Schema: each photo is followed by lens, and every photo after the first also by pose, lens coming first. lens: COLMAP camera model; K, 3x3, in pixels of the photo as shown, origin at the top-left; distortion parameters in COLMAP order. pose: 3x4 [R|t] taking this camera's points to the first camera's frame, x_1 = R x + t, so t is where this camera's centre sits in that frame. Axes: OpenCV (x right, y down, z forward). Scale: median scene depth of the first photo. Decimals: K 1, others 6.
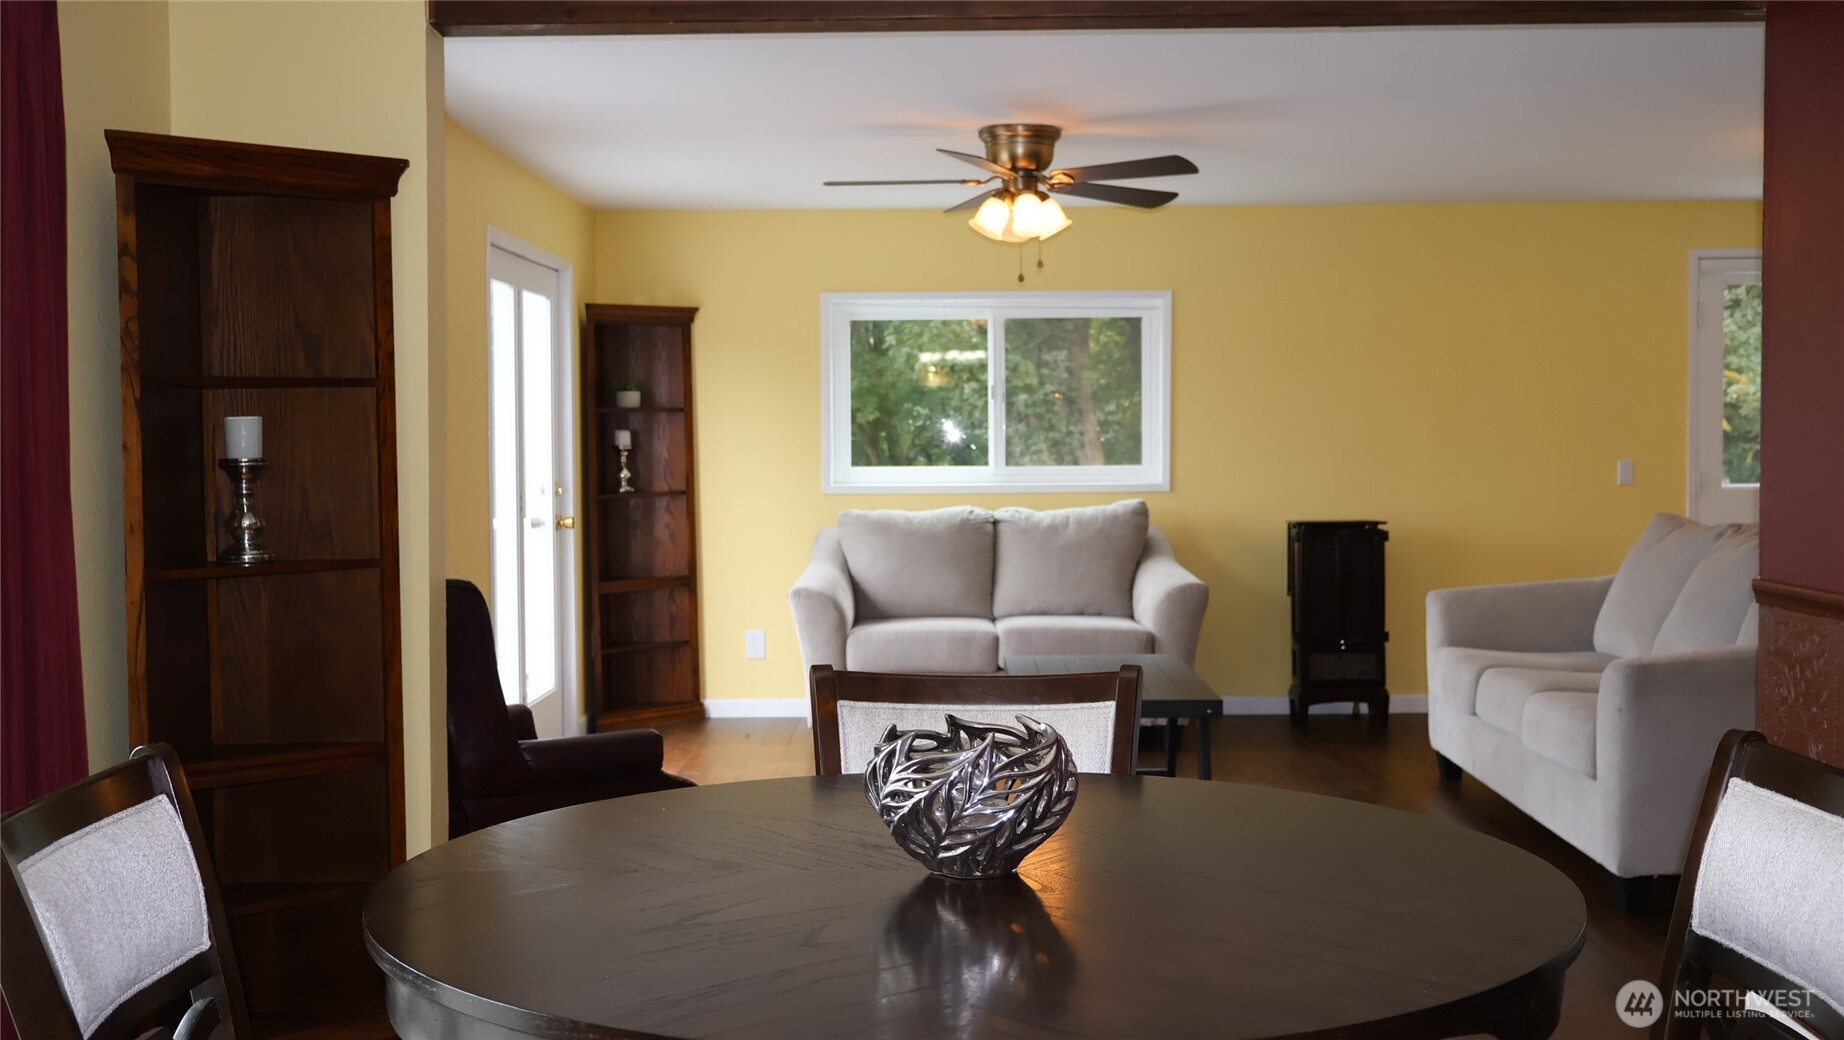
lens RADIAL K [[2020.8, 0, 918.1], [0, 2020.8, 532.0], [0, 0, 1]] dist [0.009441, 0.000000]
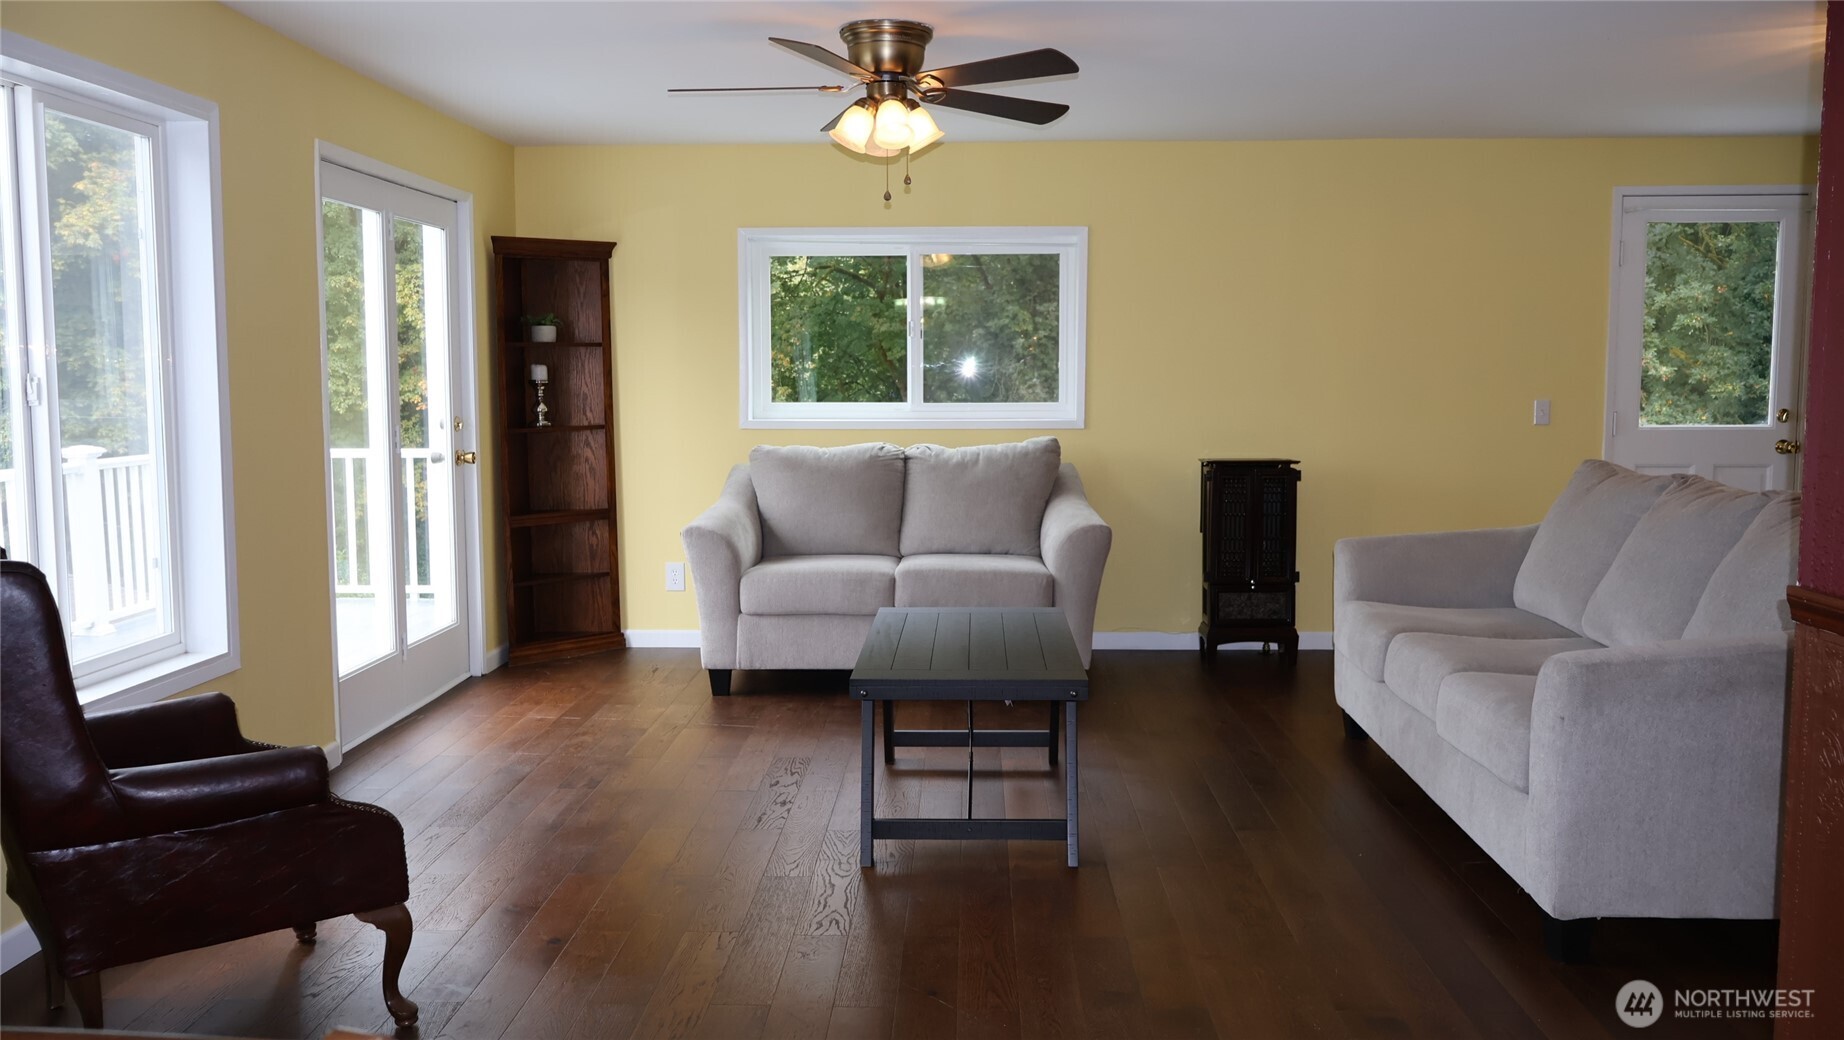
lens RADIAL K [[1535.7, 0, 924.0], [0, 1535.7, 529.1], [0, 0, 1]] dist [-0.007073, -0.000560]
pose [[0.999634, 0.008065, -0.025818, 0.068285], [-0.006651, 0.998498, 0.054378, -0.011635], [0.026218, -0.054187, 0.998187, 0.245023]]
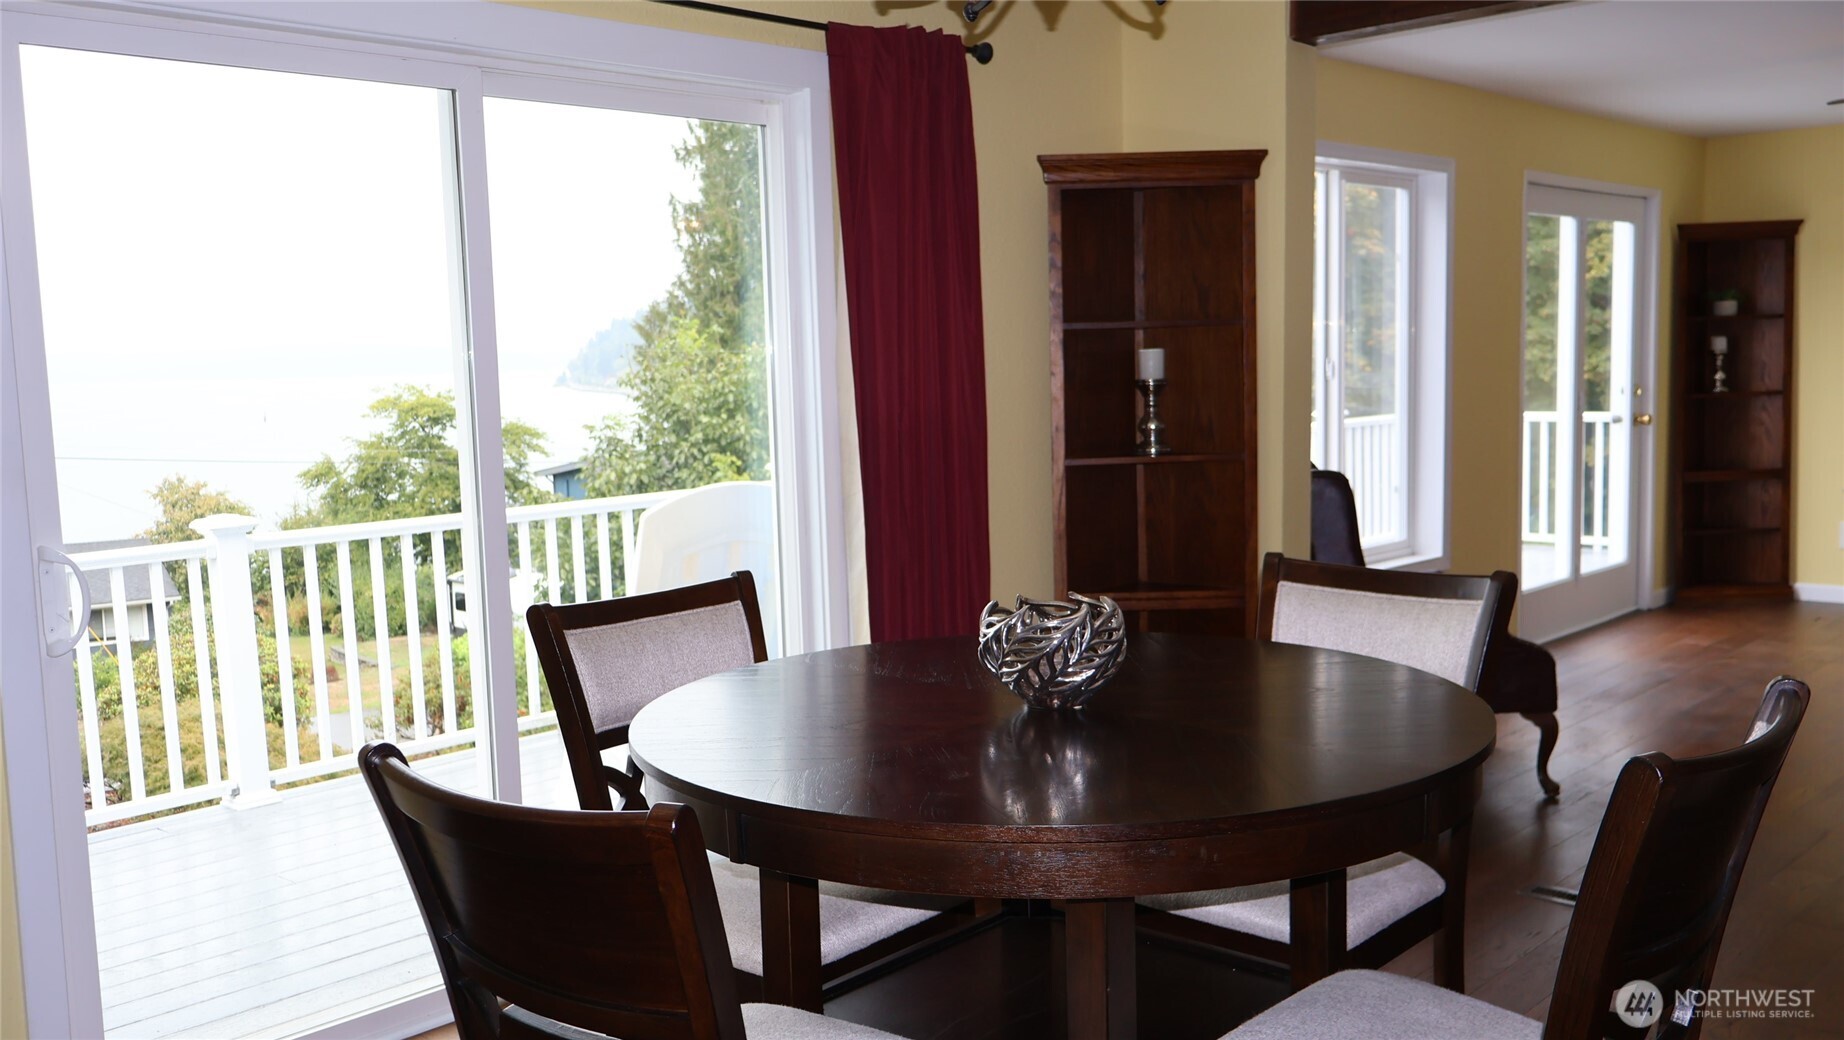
lens RADIAL K [[1640.9, 0, 908.7], [0, 1640.9, 523.8], [0, 0, 1]] dist [0.026385, -0.021999]
pose [[0.726658, 0.056050, -0.684709, 0.162993], [-0.009436, 0.997386, 0.071632, -0.008374], [0.686935, -0.045591, 0.725287, 0.029663]]
